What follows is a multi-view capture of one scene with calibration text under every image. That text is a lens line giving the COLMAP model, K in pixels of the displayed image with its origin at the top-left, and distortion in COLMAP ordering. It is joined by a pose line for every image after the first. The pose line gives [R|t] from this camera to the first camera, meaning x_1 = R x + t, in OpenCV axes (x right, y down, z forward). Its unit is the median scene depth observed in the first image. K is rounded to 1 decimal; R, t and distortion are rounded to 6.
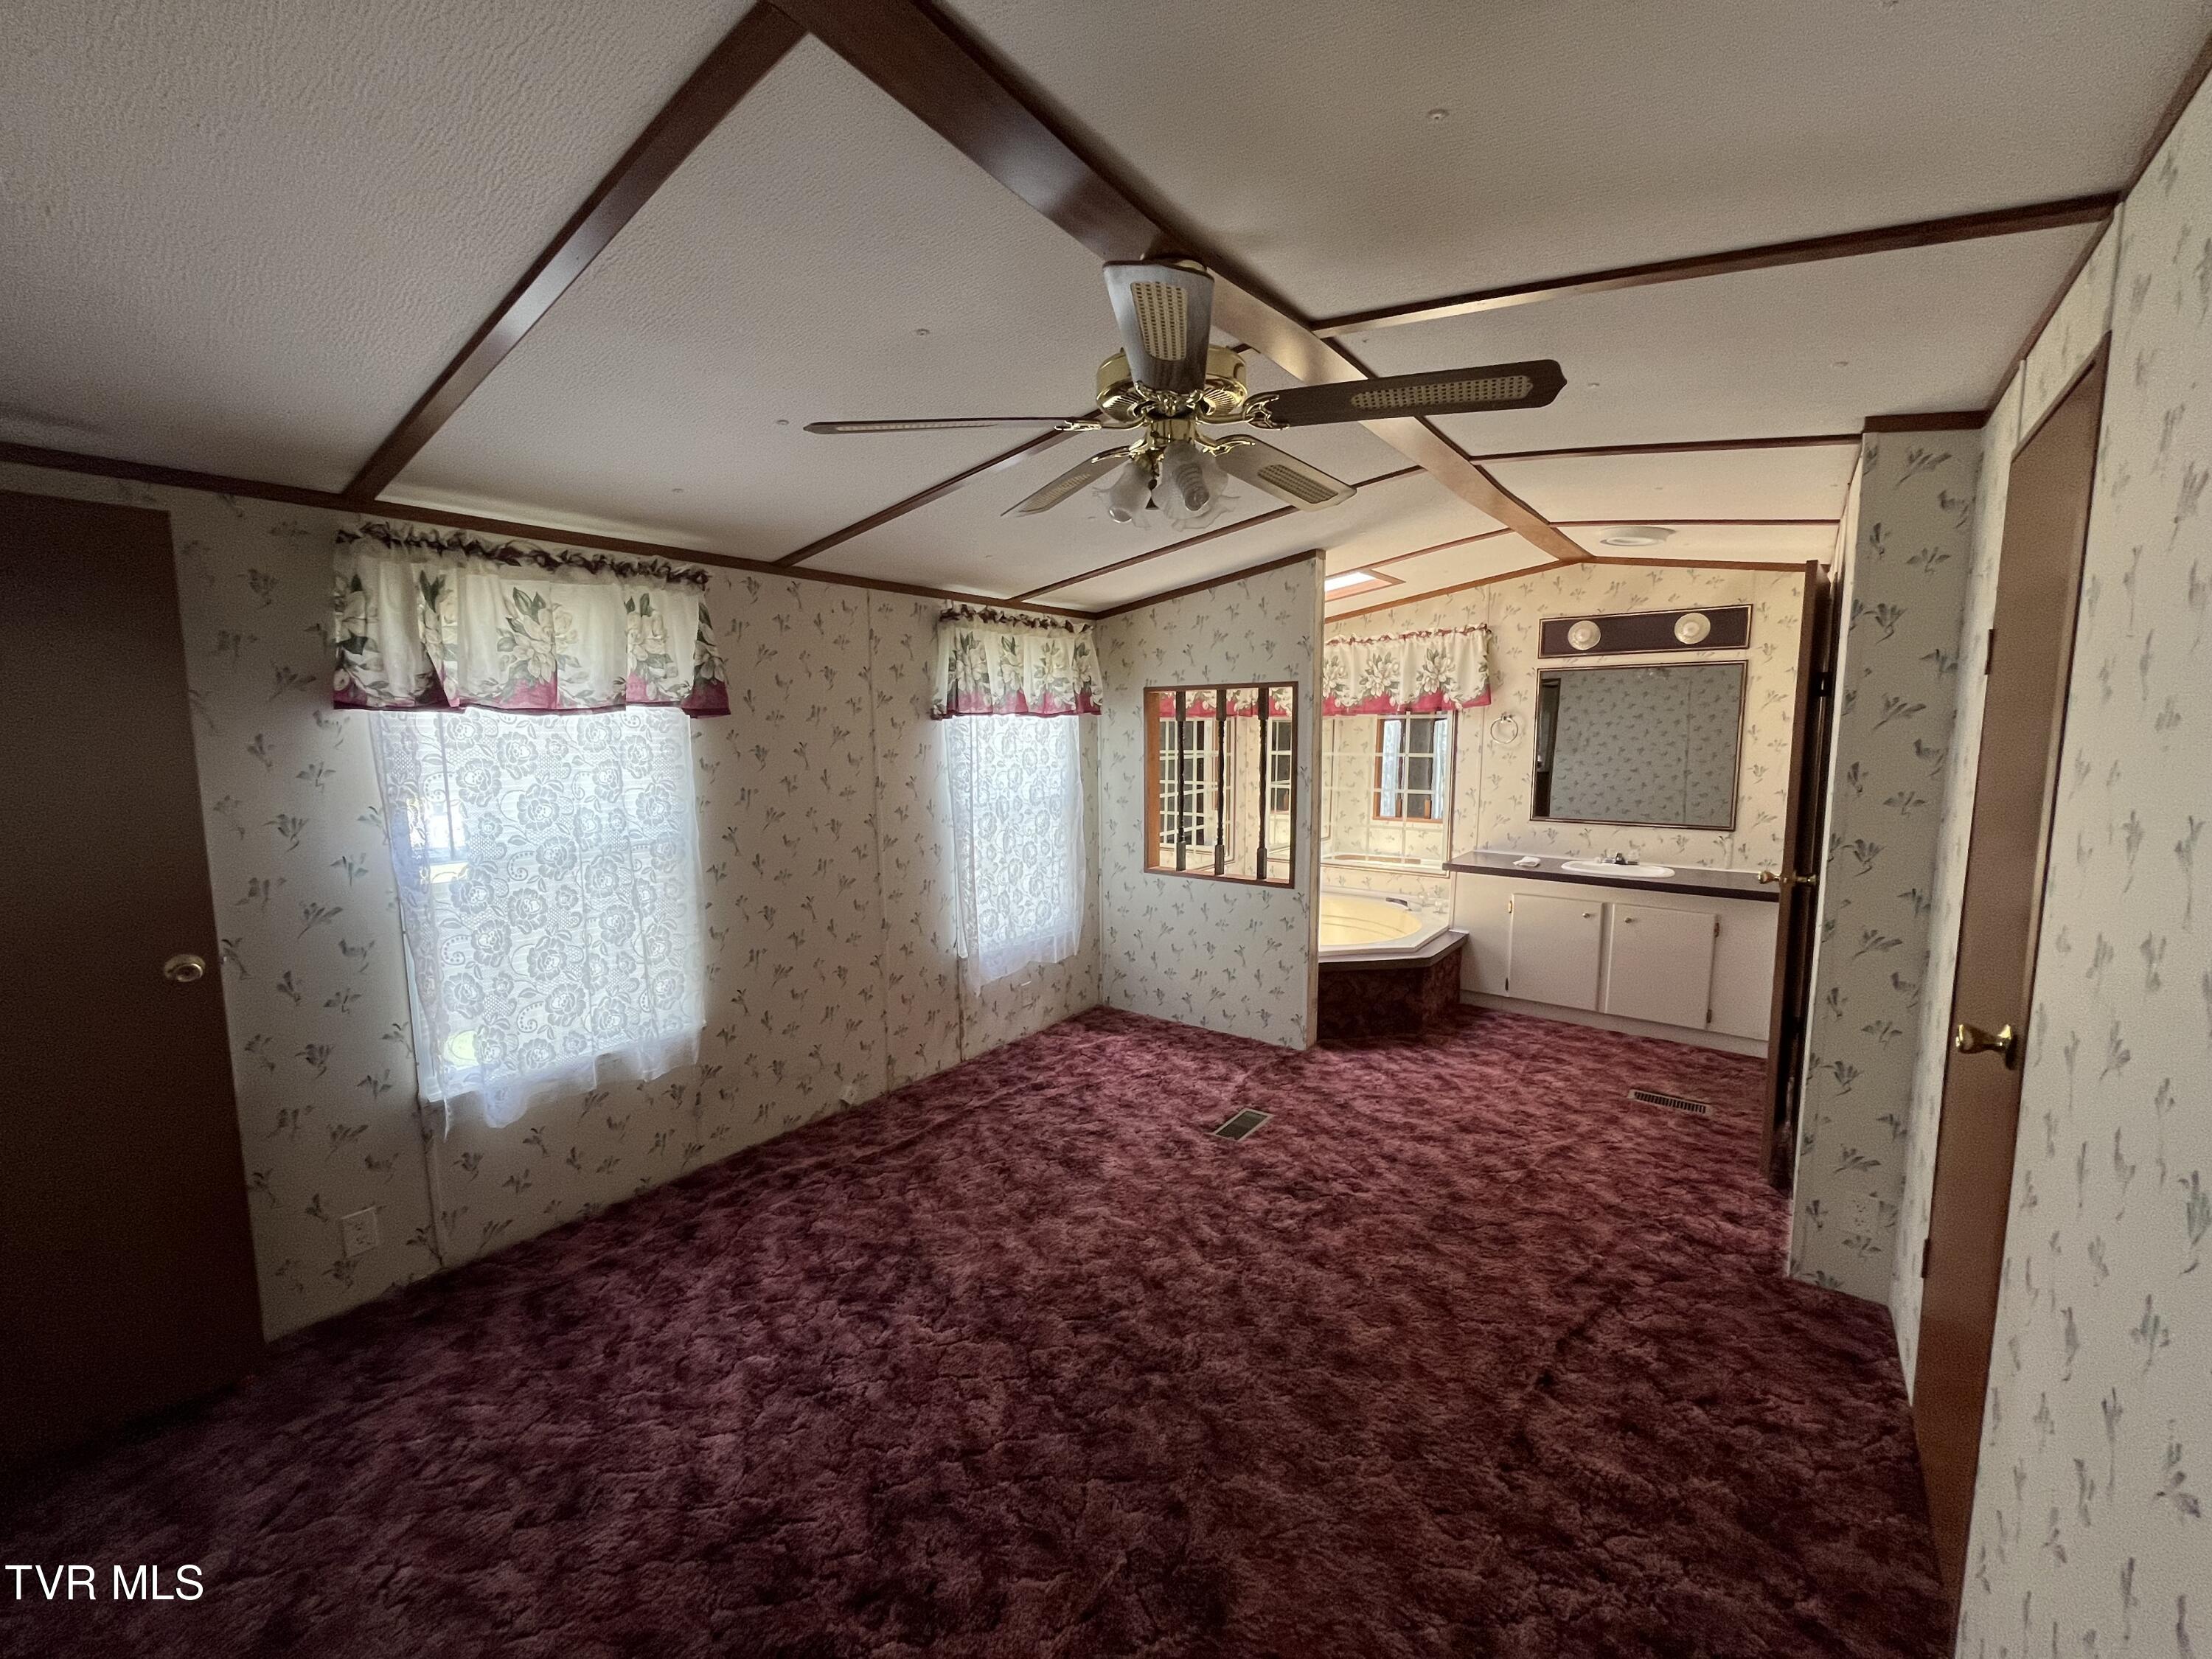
lens RADIAL K [[890.9, 0, 1098.0], [0, 890.9, 831.4], [0, 0, 1]] dist [-0.001160, -0.000038]
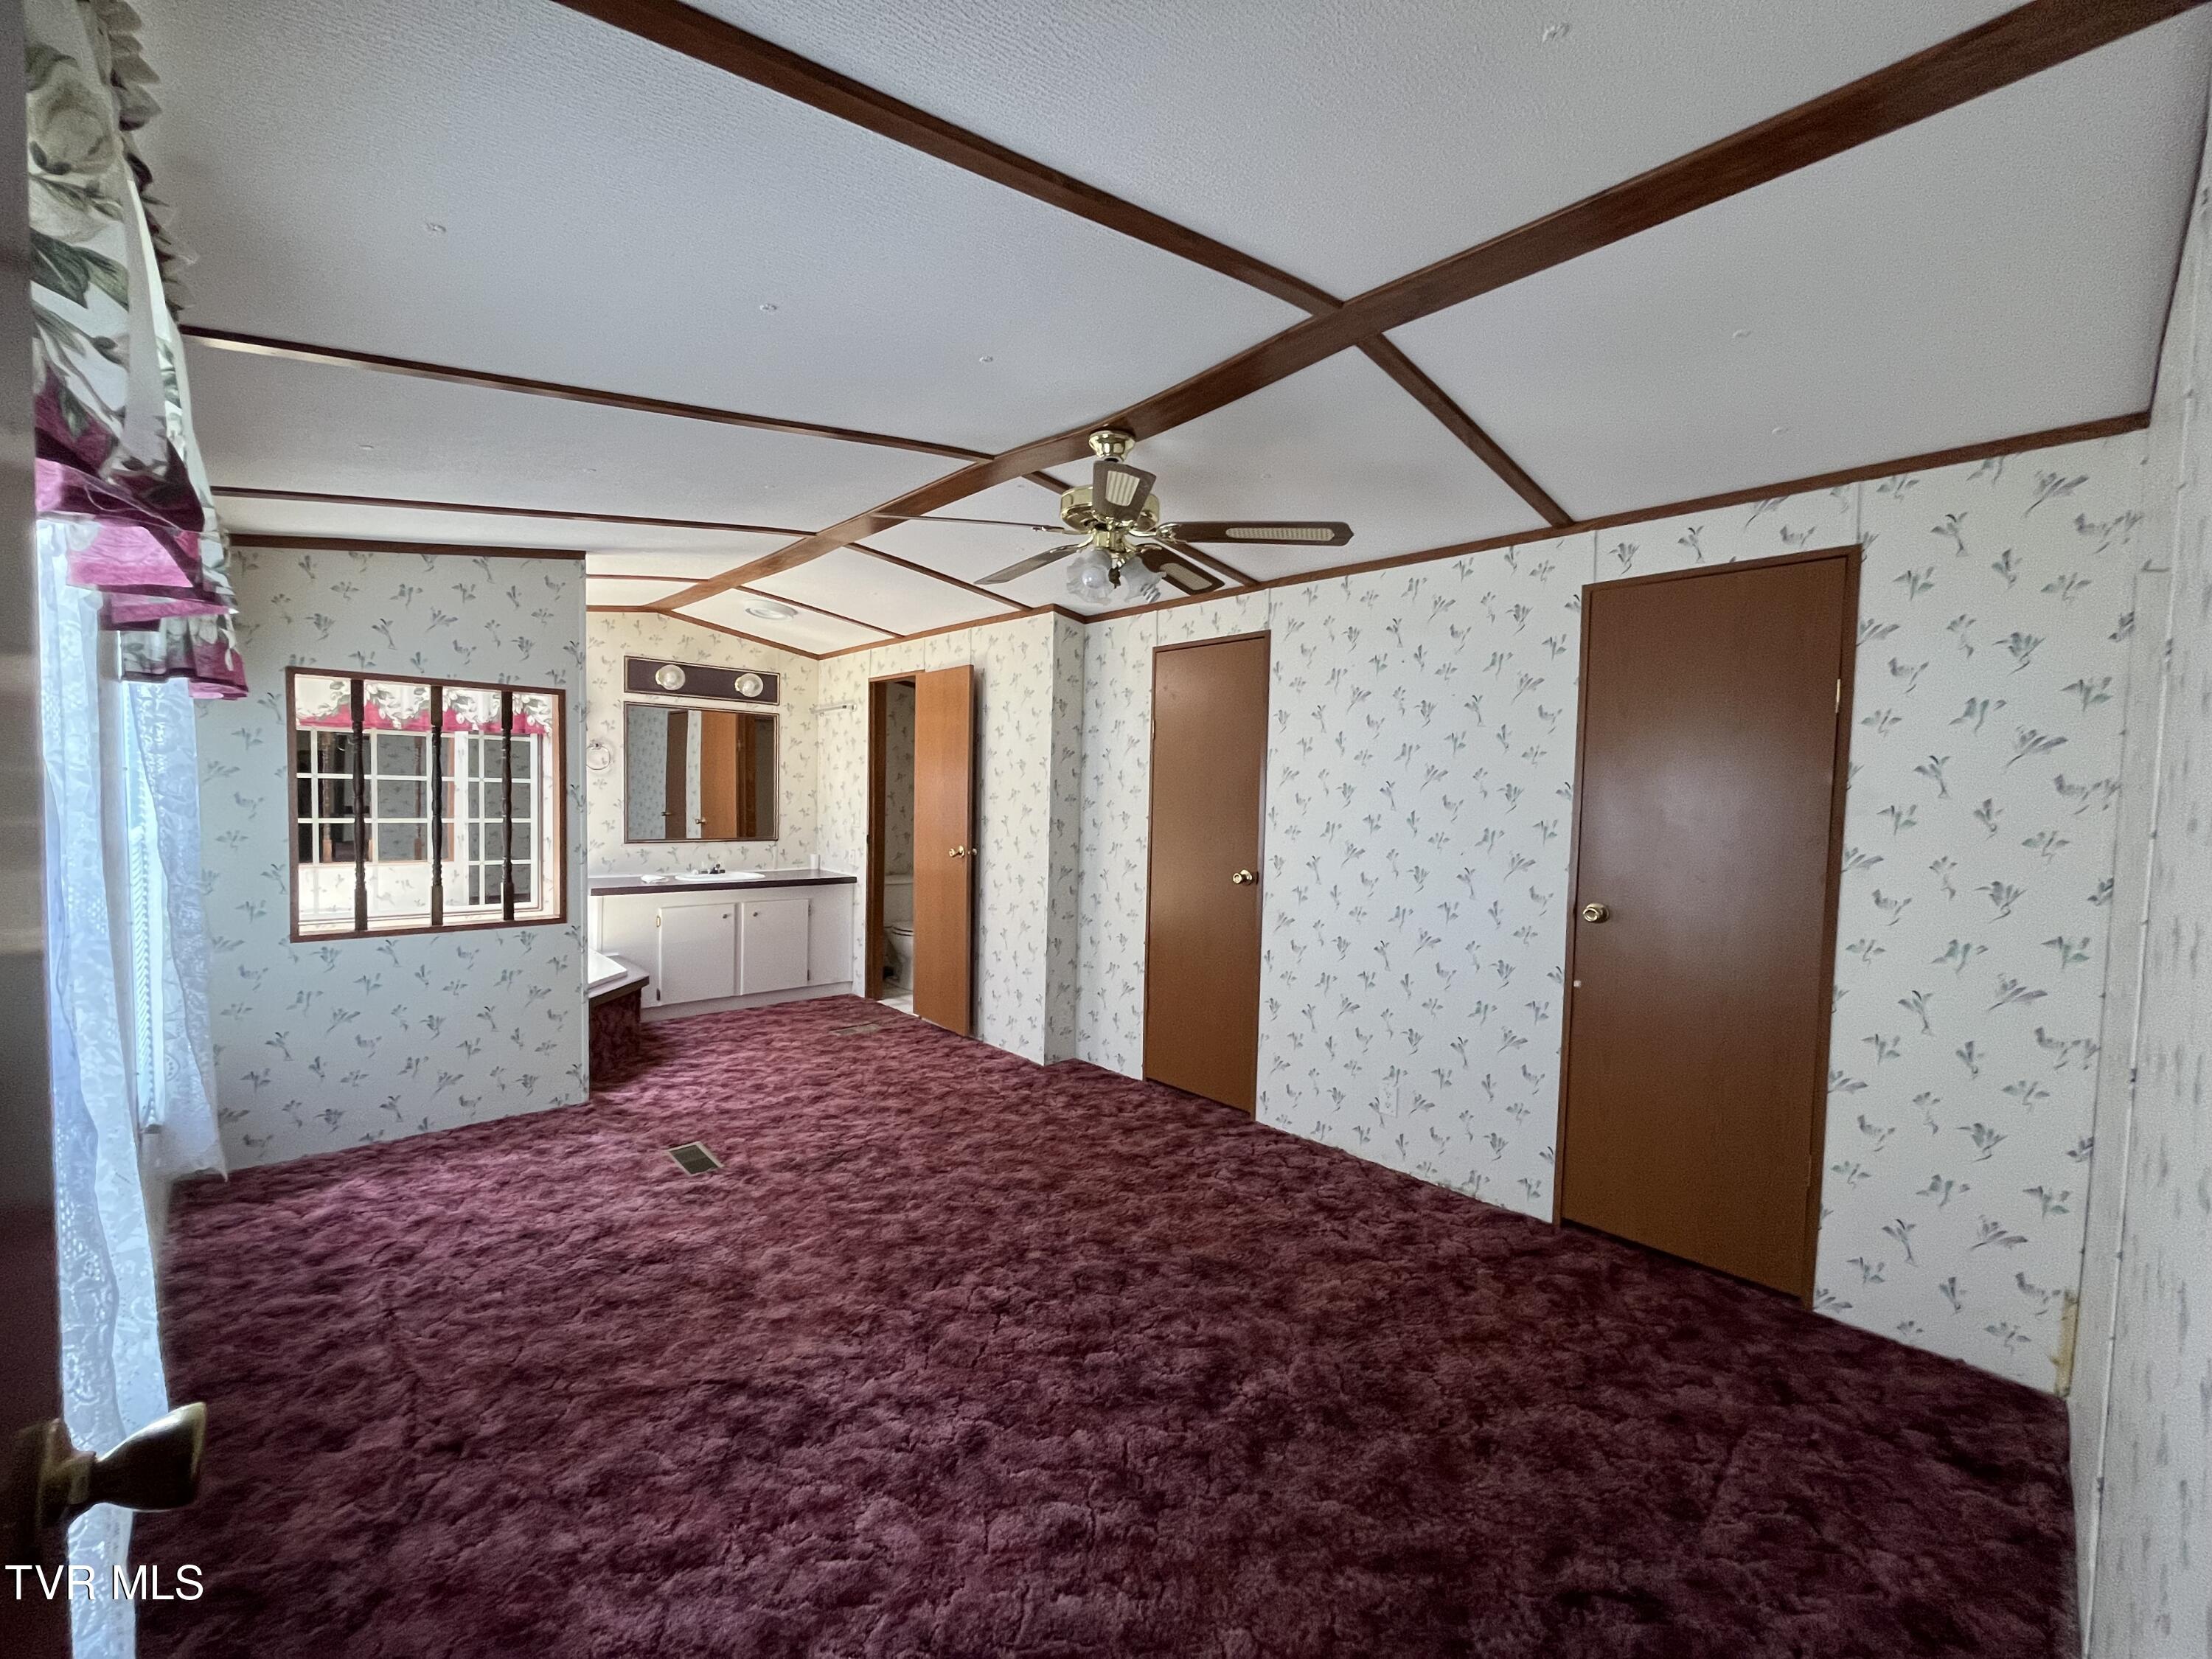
lens RADIAL K [[890.9, 0, 1099.2], [0, 890.9, 834.3], [0, 0, 1]] dist [-0.001160, -0.000038]
pose [[0.163334, -0.035995, 0.985914, -0.671933], [0.086624, 0.995998, 0.022012, 0.003827], [-0.982761, 0.081809, 0.165798, 0.387078]]
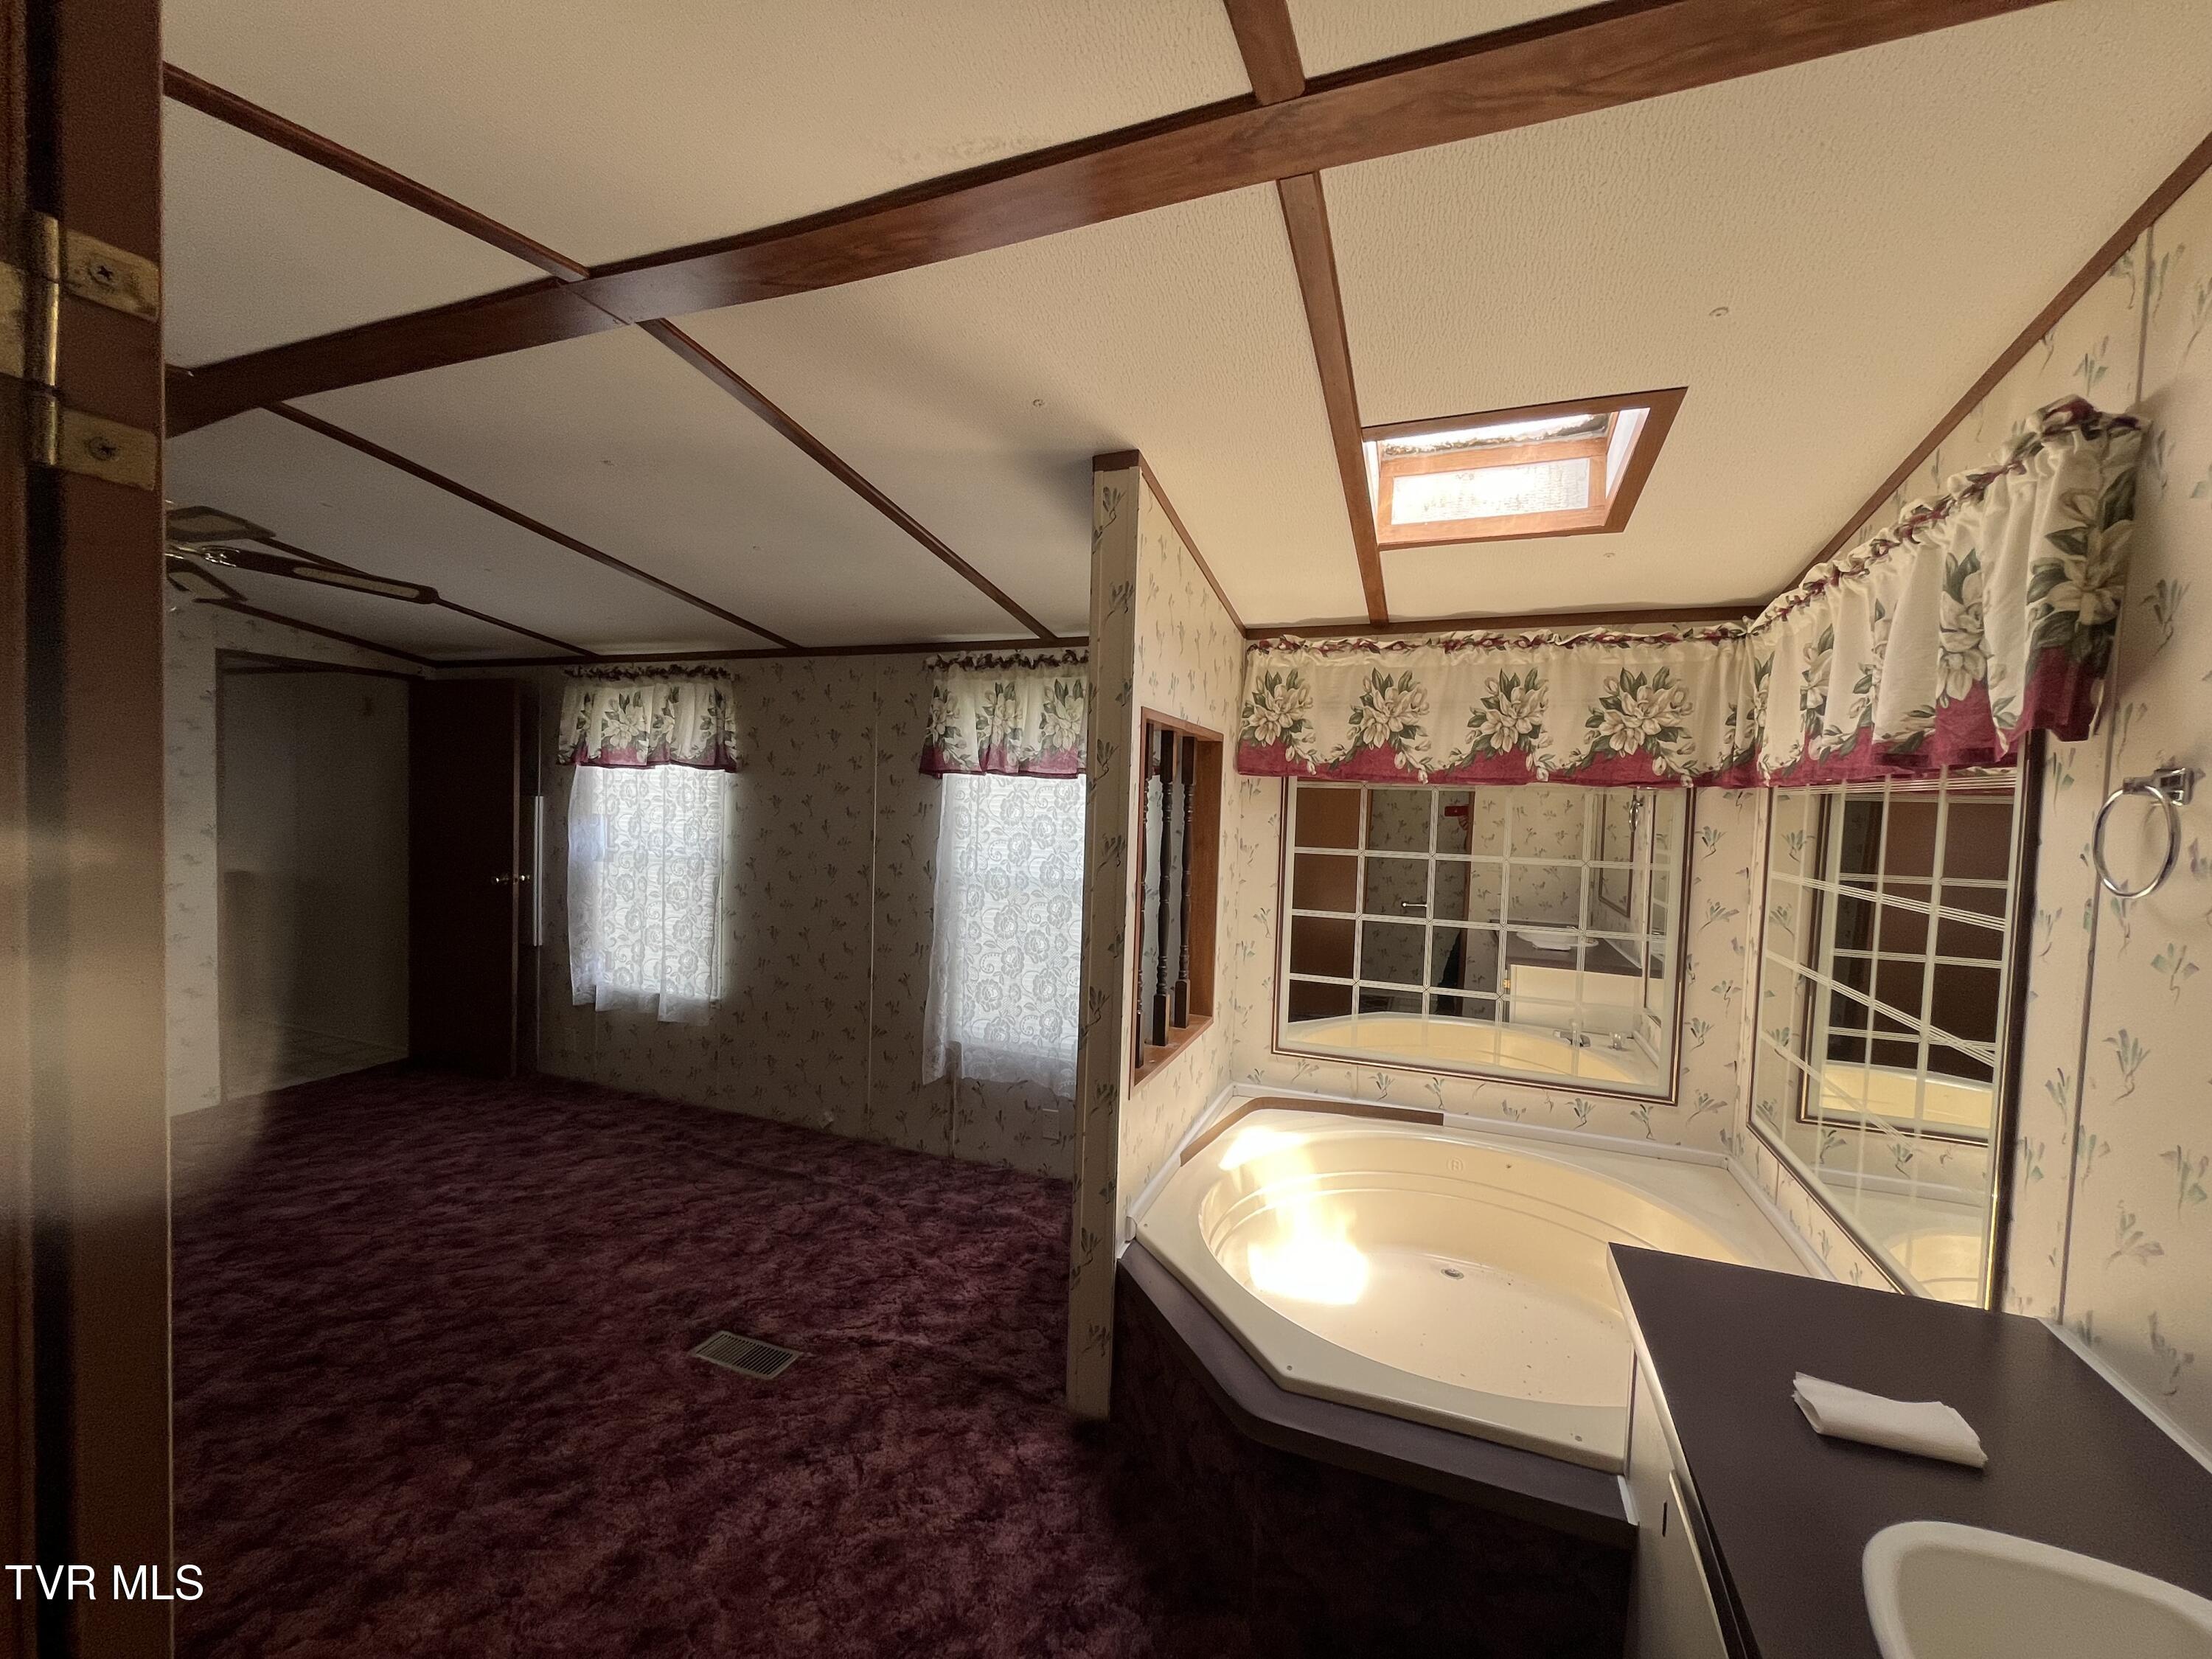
lens RADIAL K [[890.9, 0, 1102.0], [0, 890.9, 834.9], [0, 0, 1]] dist [-0.001160, -0.000038]
pose [[0.281267, 0.059154, -0.957805, 0.863035], [-0.143054, 0.989530, 0.019104, -0.120262], [0.948907, 0.131645, 0.286785, 0.993495]]
